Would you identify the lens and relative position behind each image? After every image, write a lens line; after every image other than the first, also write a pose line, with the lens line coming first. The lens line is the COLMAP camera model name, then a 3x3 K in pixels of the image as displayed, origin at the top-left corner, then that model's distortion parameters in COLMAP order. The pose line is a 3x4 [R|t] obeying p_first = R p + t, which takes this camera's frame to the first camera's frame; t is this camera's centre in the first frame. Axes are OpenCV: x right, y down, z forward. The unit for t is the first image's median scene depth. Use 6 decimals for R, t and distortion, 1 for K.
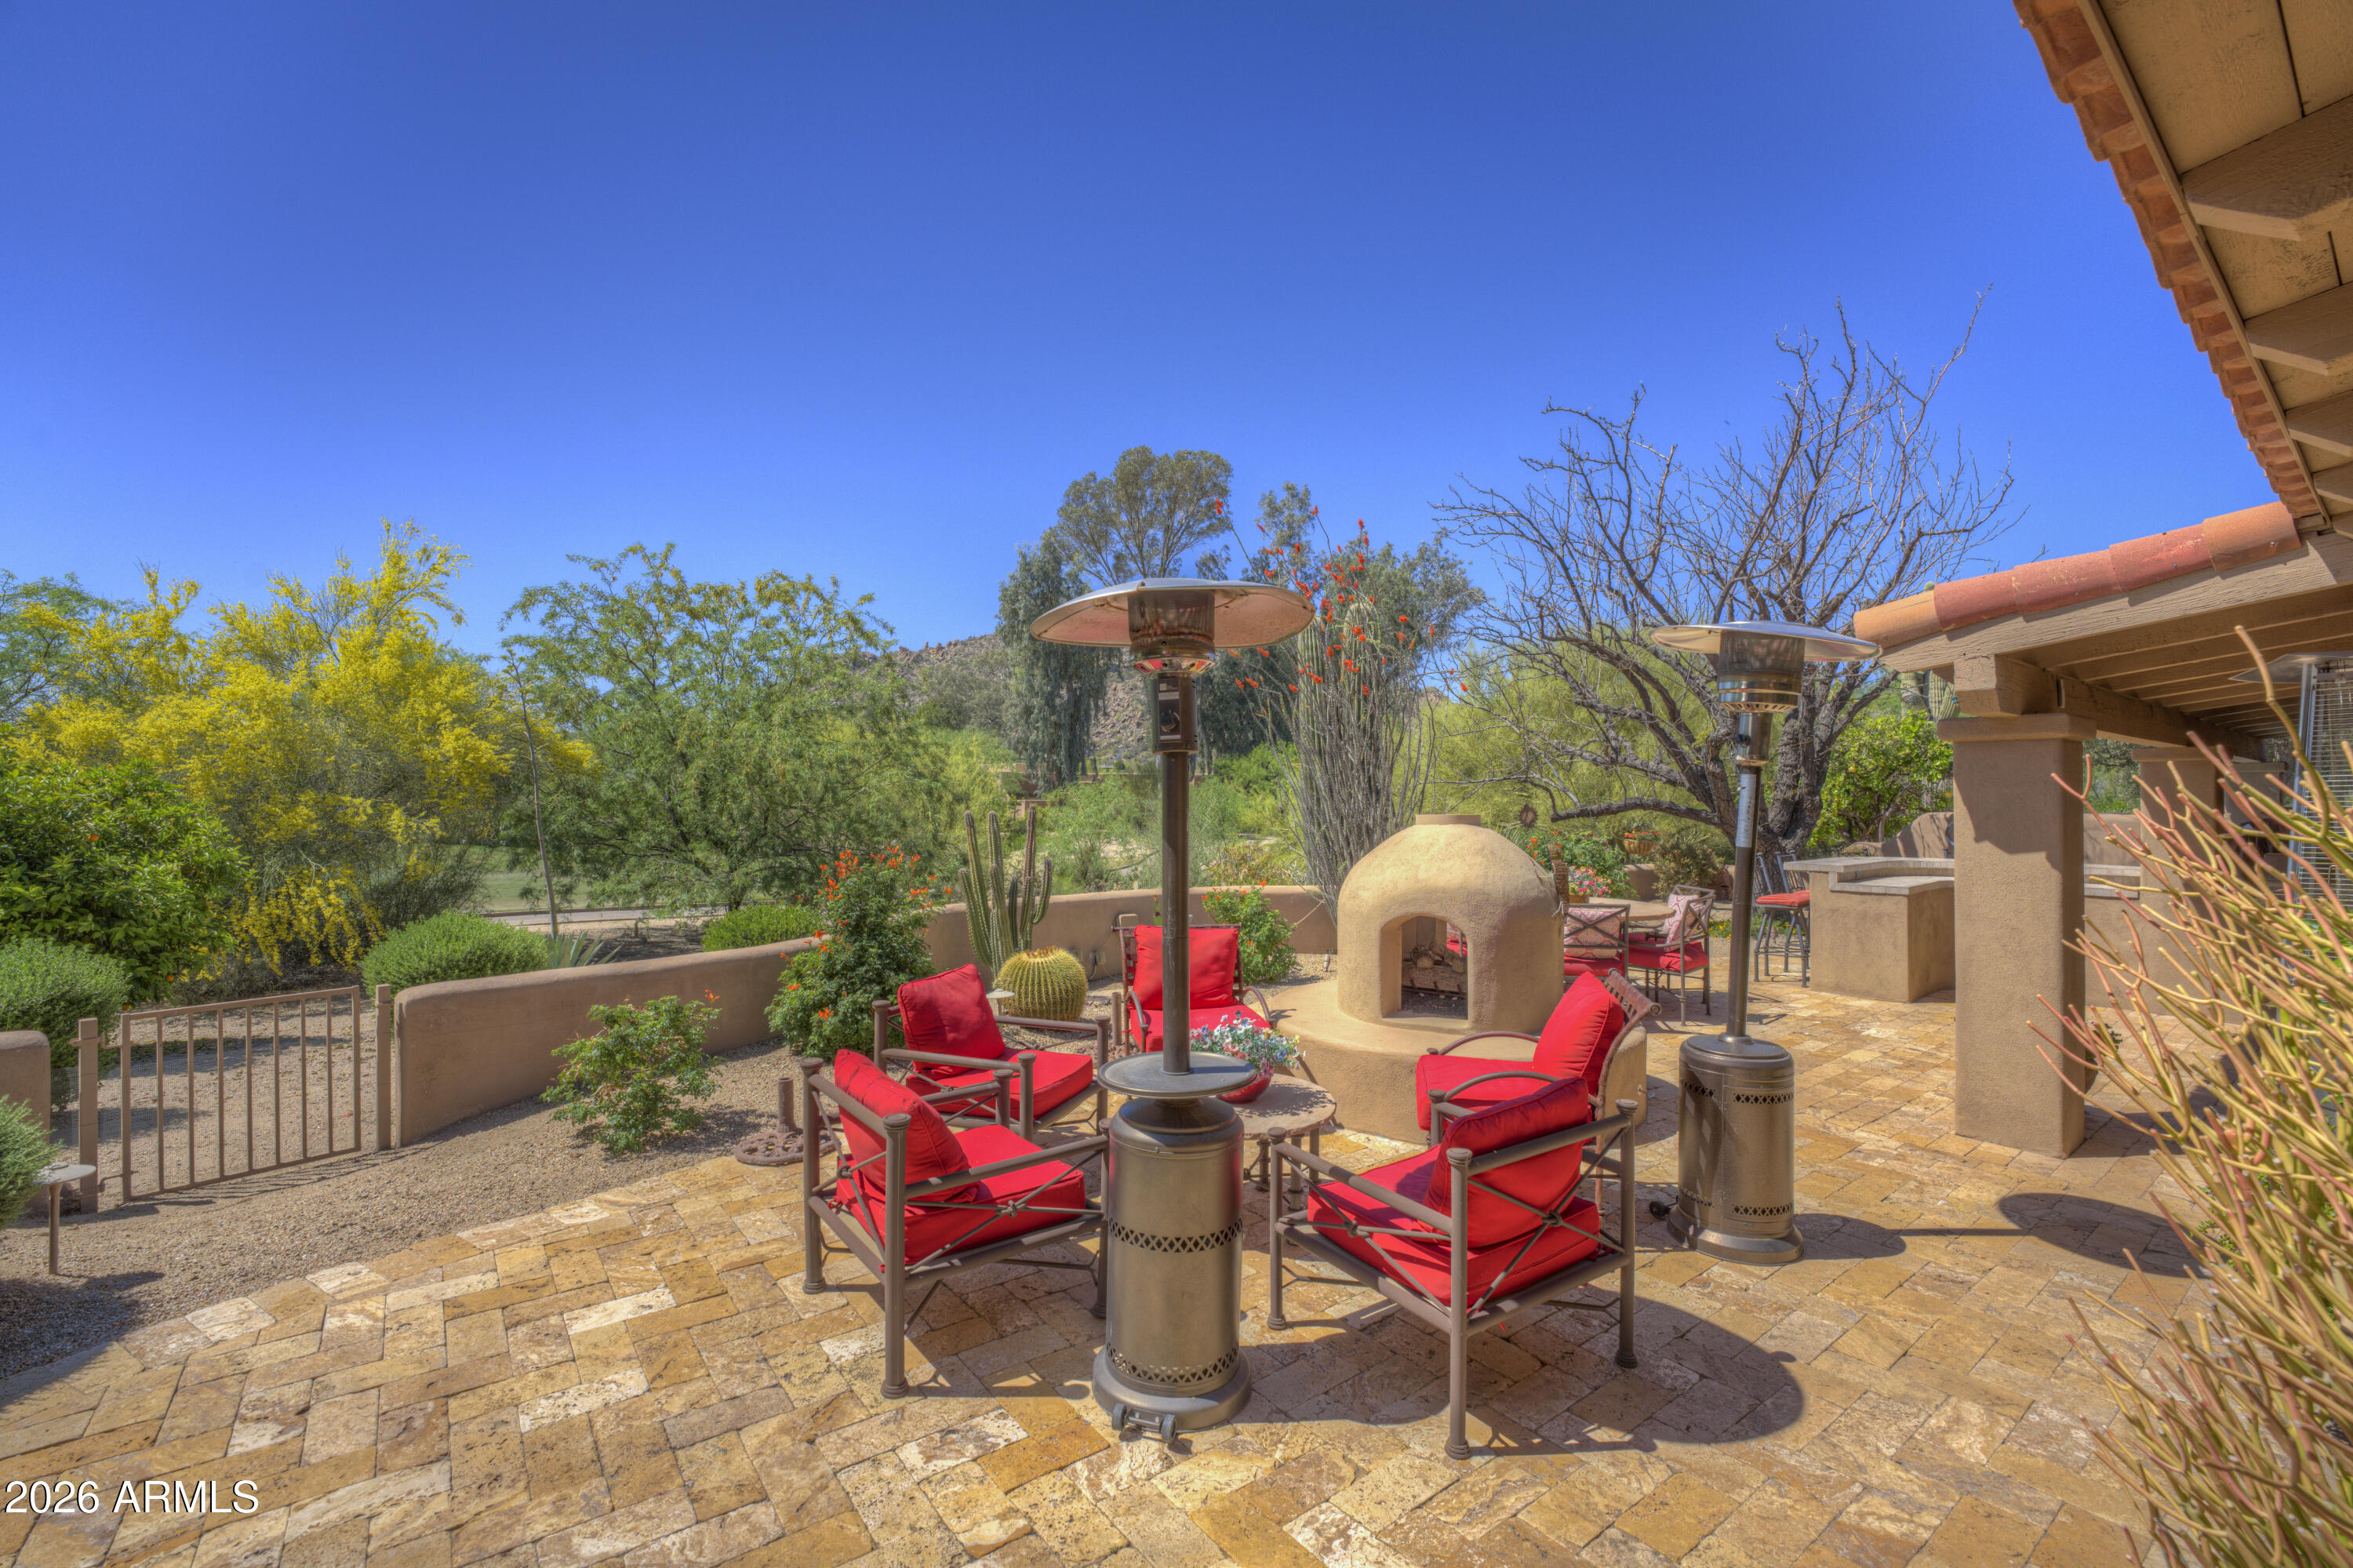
lens RADIAL K [[973.1, 0, 1176.5], [0, 973.1, 784.0], [0, 0, 1]] dist [-0.000472, 0.000003]
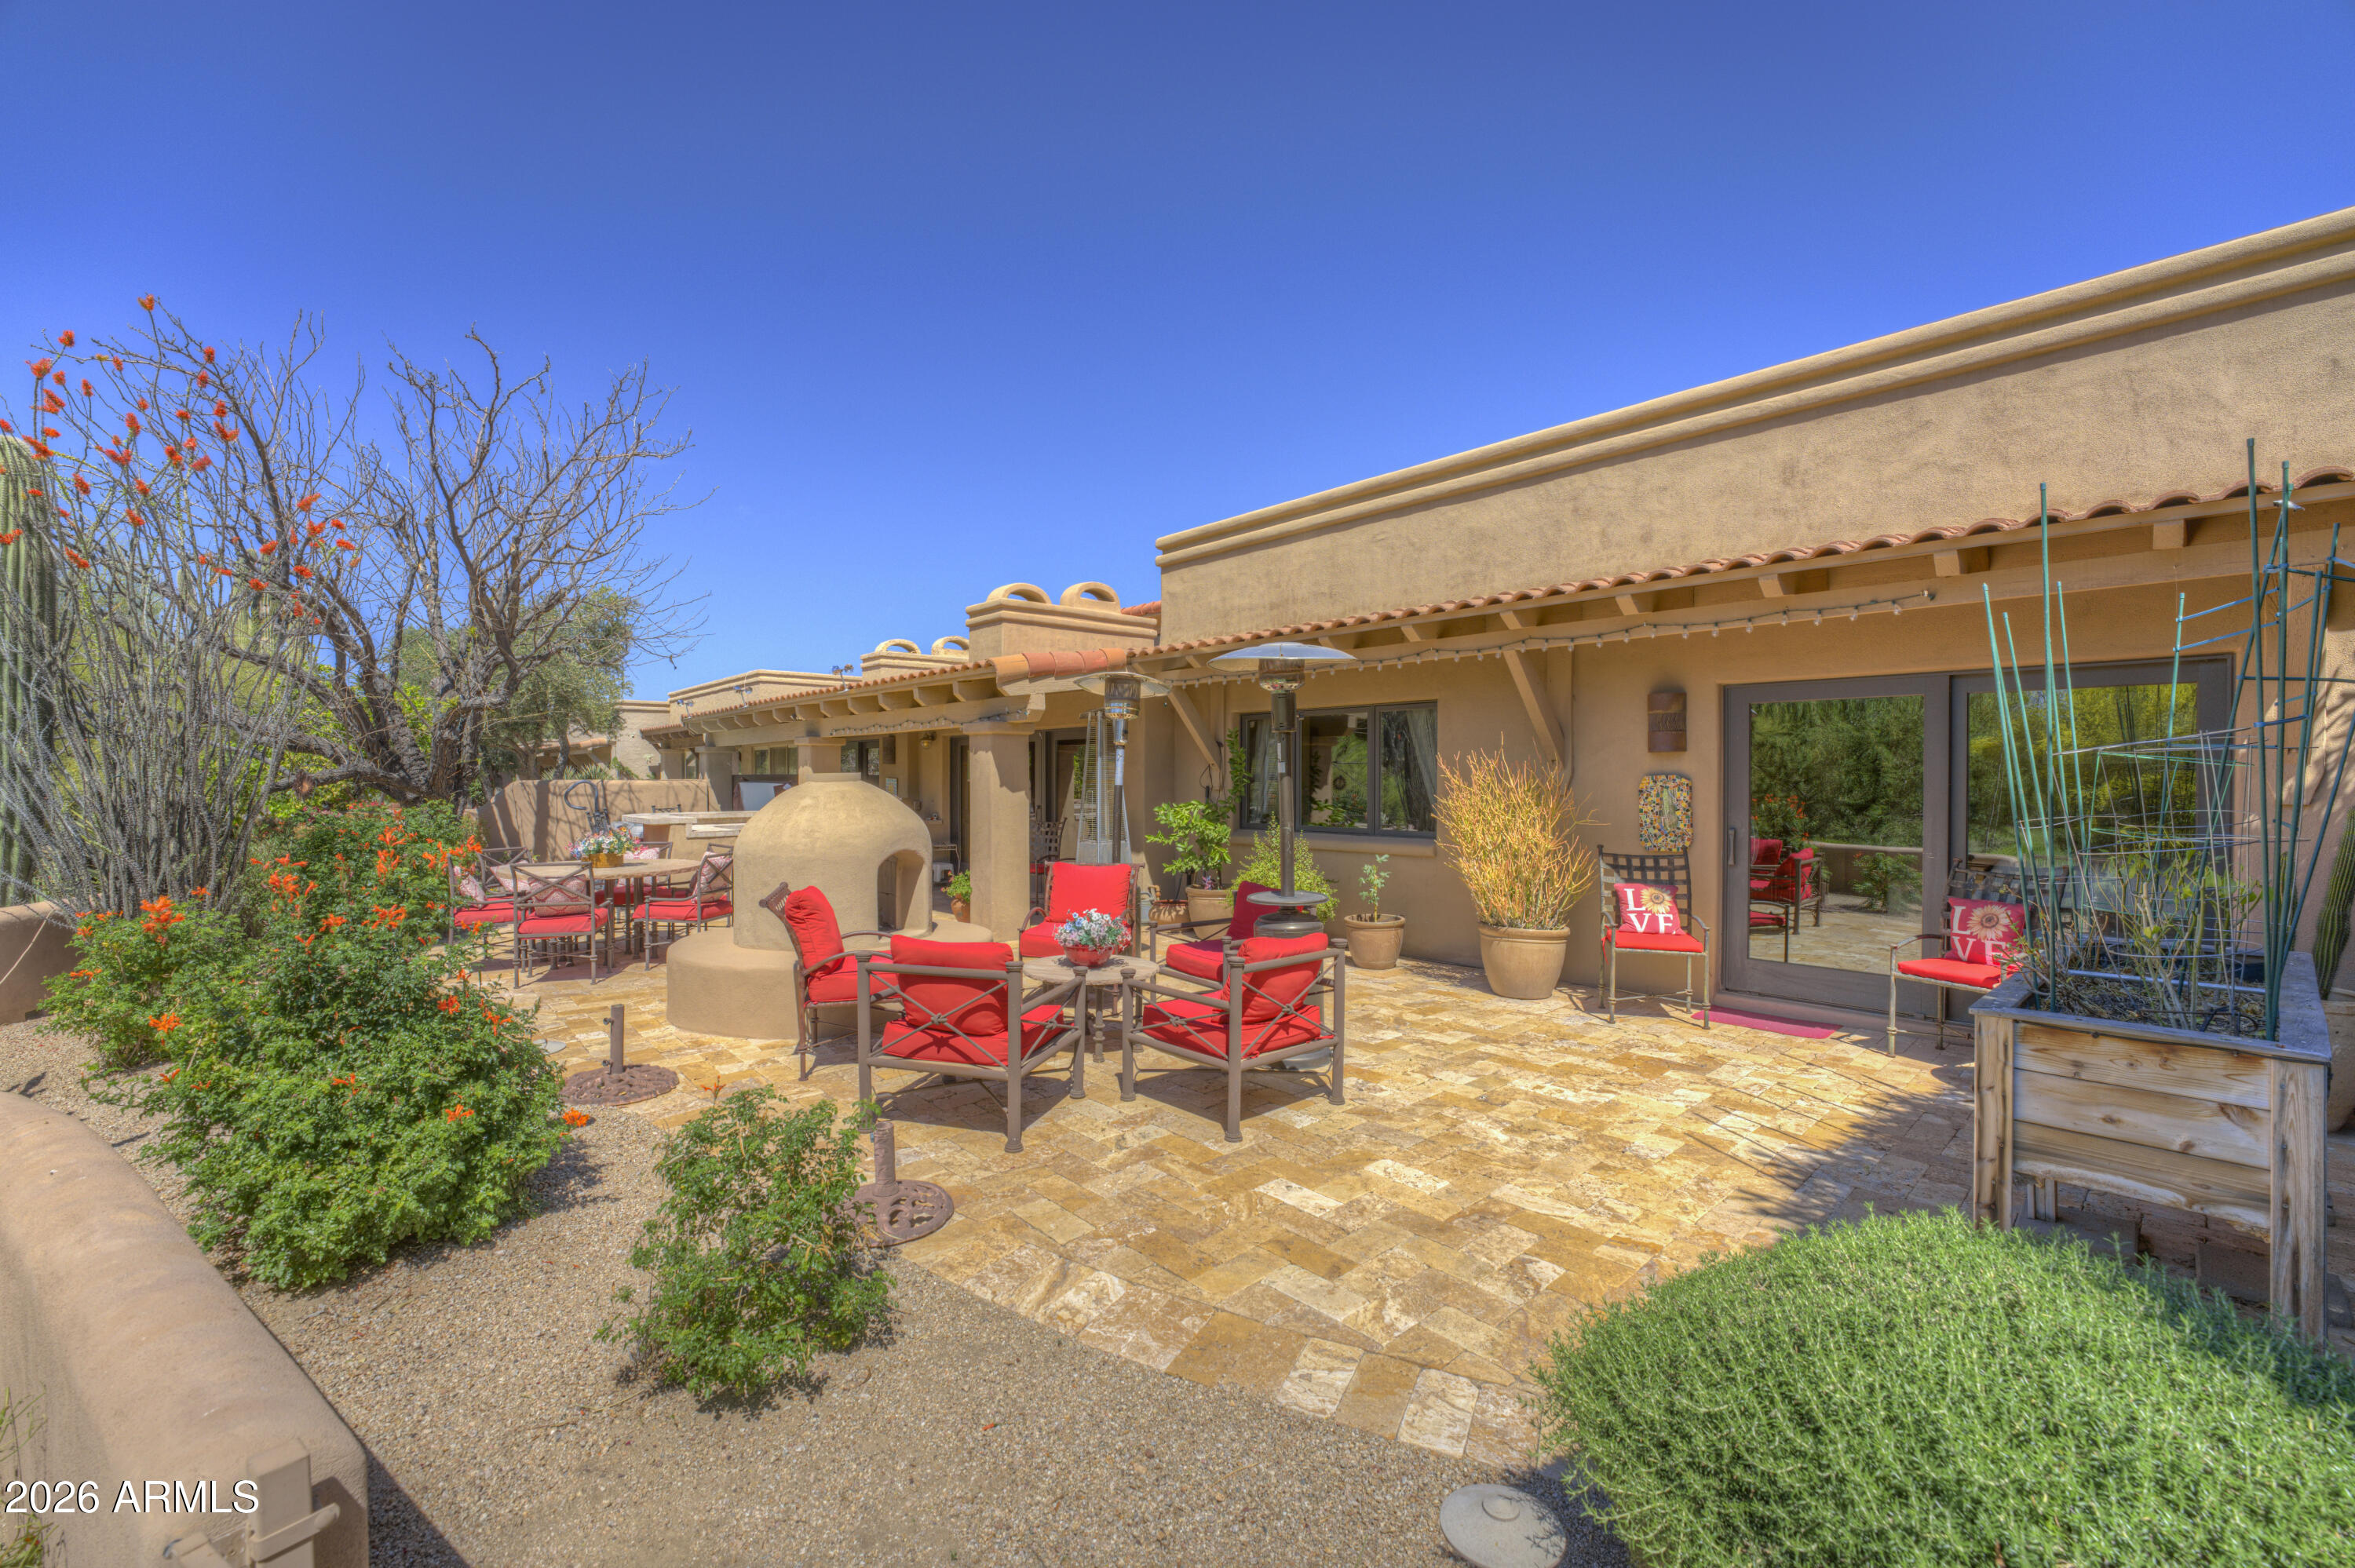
lens RADIAL K [[956.2, 0, 1177.5], [0, 956.2, 784.0], [0, 0, 1]] dist [-0.001056, -0.000179]
pose [[-0.096247, -0.002022, 0.995355, -1.548259], [-0.020770, 0.999784, 0.000022, 0.067613], [-0.995141, -0.020671, -0.096269, 1.179632]]
